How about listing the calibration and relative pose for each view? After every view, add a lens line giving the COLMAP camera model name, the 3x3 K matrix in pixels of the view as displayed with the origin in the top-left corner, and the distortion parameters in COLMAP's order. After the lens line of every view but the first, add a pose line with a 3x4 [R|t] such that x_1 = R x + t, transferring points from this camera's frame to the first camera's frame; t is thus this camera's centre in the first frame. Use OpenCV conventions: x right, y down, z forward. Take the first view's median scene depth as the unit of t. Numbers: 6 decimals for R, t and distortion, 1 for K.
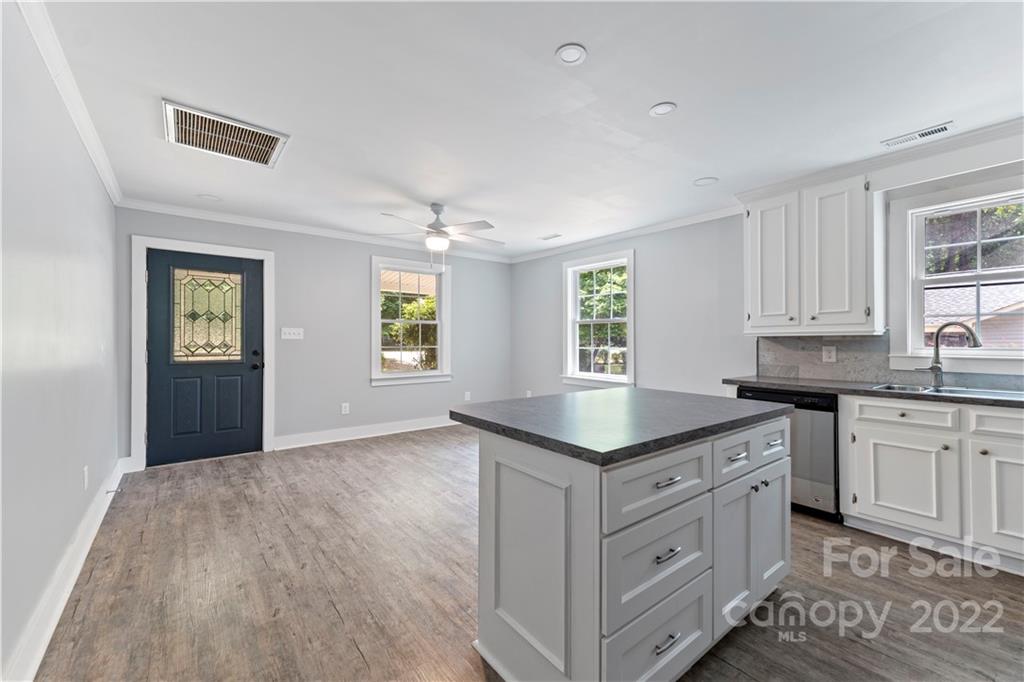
lens RADIAL K [[416.8, 0, 511.5], [0, 416.8, 339.2], [0, 0, 1]] dist [0.008090, 0.000112]
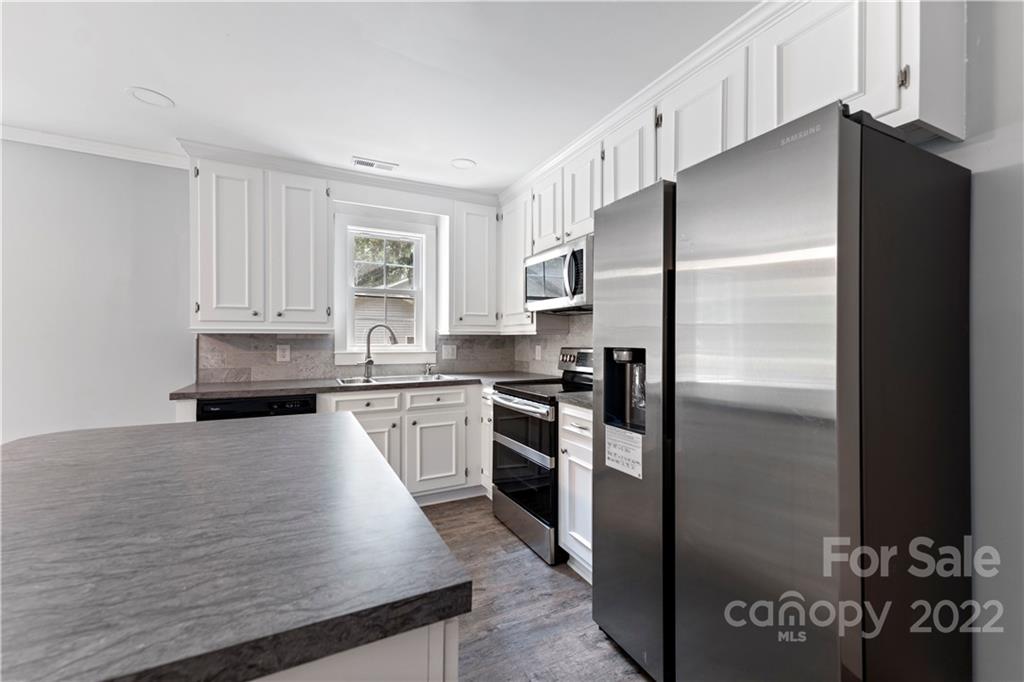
lens RADIAL K [[416.8, 0, 515.9], [0, 416.8, 336.7], [0, 0, 1]] dist [0.008090, 0.000112]
pose [[0.189933, 0.009178, 0.981754, -0.083666], [-0.005998, 0.999948, -0.008188, 0.002951], [-0.981779, -0.004333, 0.189978, 0.319531]]
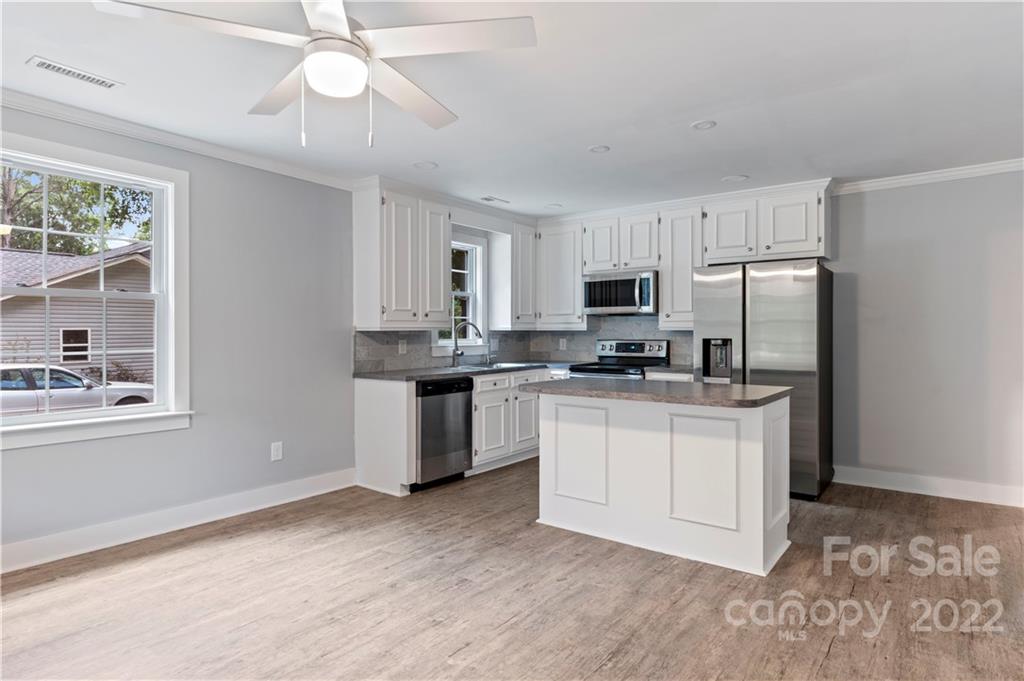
lens RADIAL K [[569.5, 0, 512.7], [0, 569.5, 326.9], [0, 0, 1]] dist [-0.006902, -0.002073]
pose [[-0.255796, 0.011228, 0.966666, -0.852167], [-0.000899, 0.999929, -0.011853, 0.000192], [-0.966730, -0.003901, -0.255768, 1.188269]]
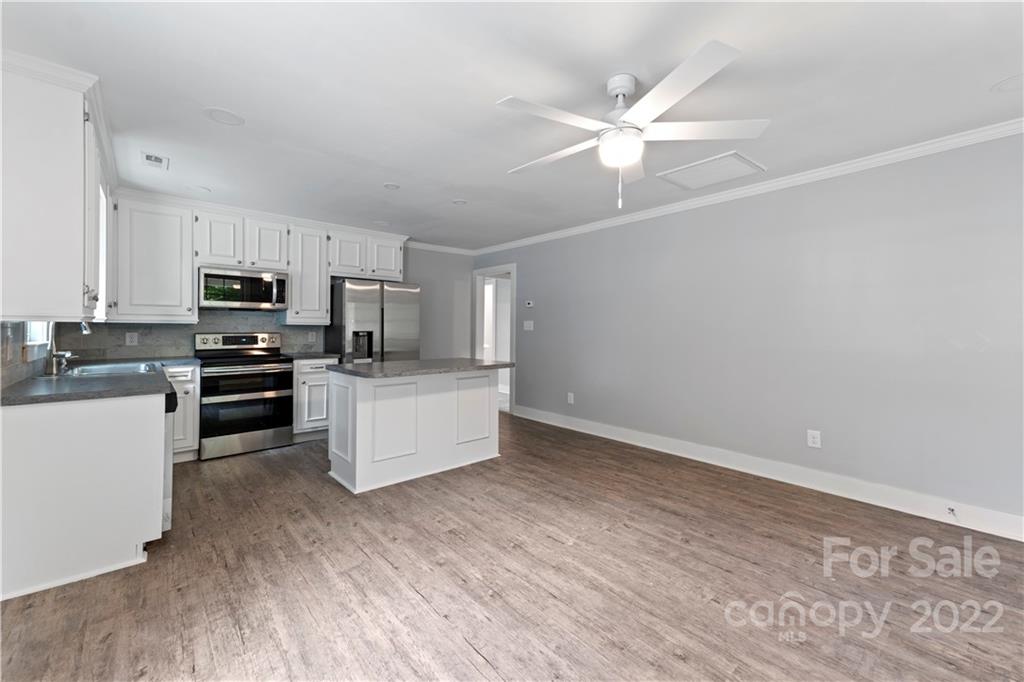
lens RADIAL K [[414.1, 0, 507.3], [0, 414.1, 325.0], [0, 0, 1]] dist [0.024731, 0.000335]
pose [[-0.998936, -0.006547, -0.045645, -0.010526], [-0.006224, 0.999955, -0.007211, -0.002954], [0.045690, -0.006919, -0.998932, 1.855512]]
